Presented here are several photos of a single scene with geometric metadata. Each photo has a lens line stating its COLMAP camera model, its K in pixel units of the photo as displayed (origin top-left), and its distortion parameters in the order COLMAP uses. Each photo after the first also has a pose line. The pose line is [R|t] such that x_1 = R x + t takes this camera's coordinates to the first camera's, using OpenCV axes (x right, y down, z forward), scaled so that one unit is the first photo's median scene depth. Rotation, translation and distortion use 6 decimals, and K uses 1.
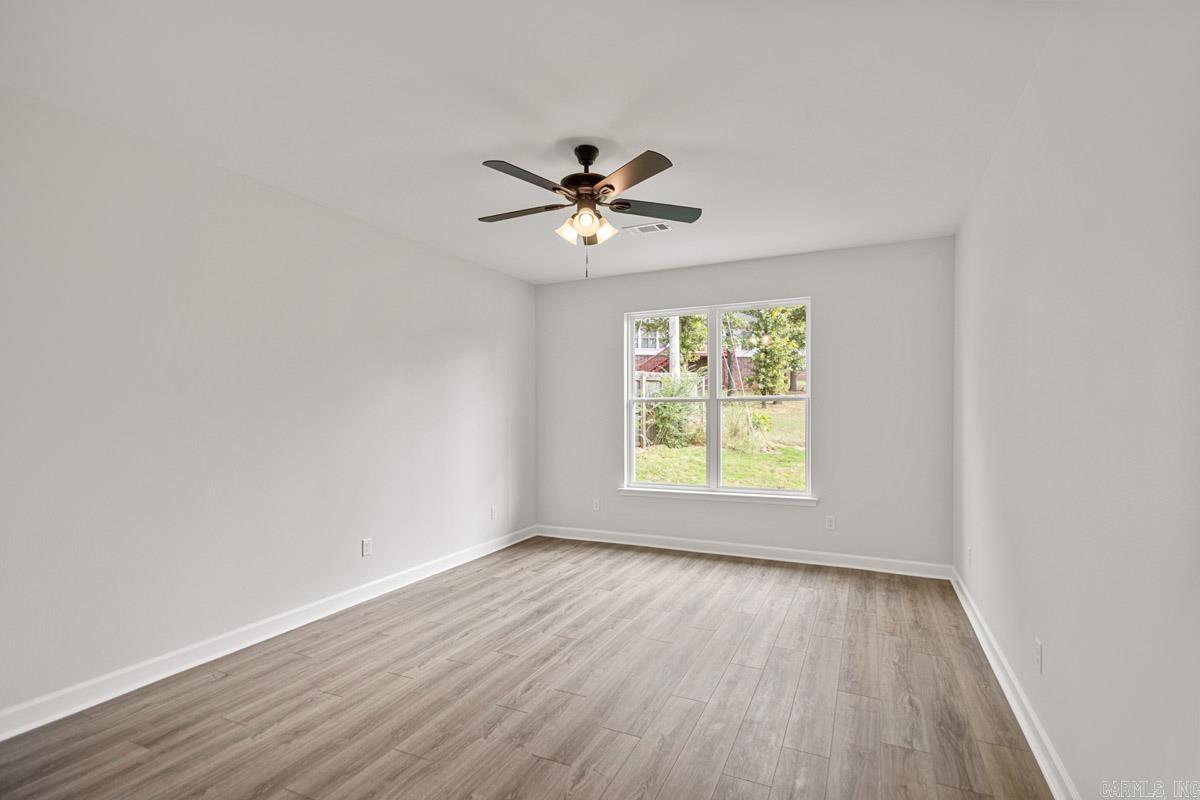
lens RADIAL K [[561.9, 0, 606.1], [0, 561.9, 415.8], [0, 0, 1]] dist [0.014927, -0.000839]
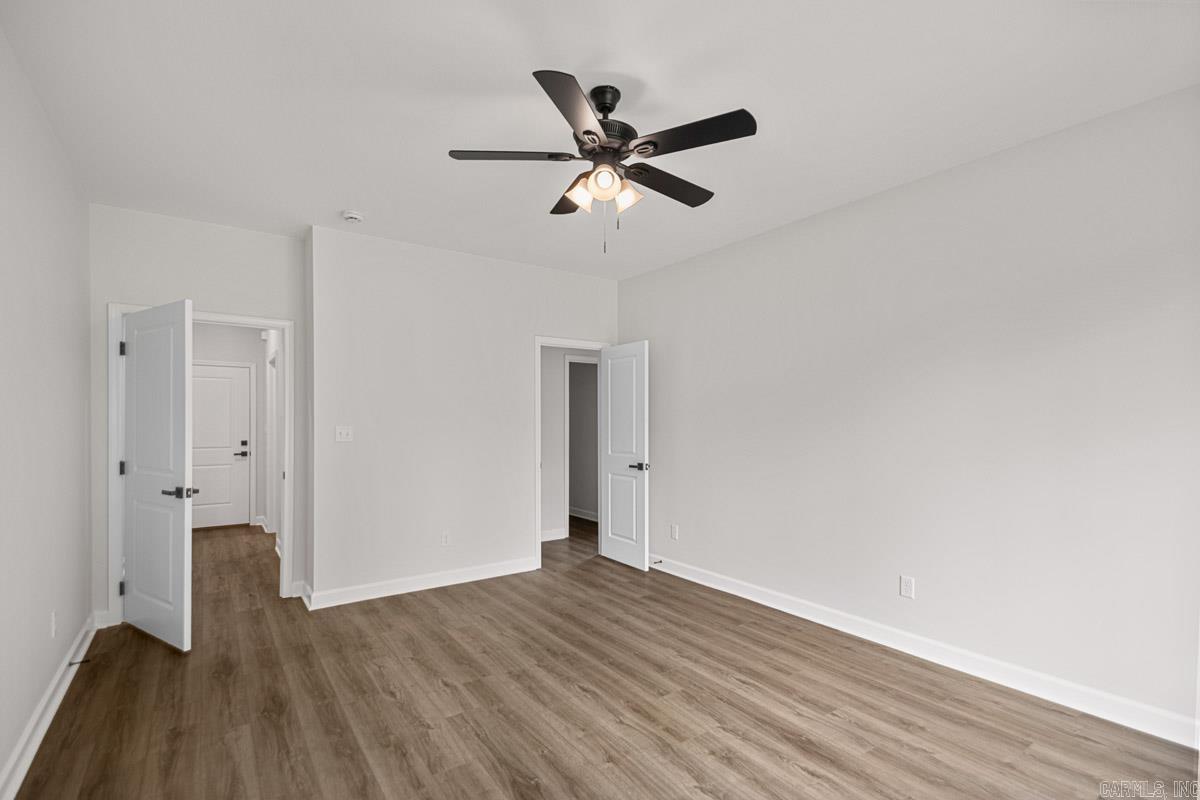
lens RADIAL K [[561.9, 0, 606.1], [0, 561.9, 415.8], [0, 0, 1]] dist [0.014927, -0.000839]
pose [[-0.489894, 0.002780, -0.871777, 0.615969], [-0.007586, 0.999943, 0.007452, -0.016026], [0.871749, 0.010263, -0.489845, 1.288490]]
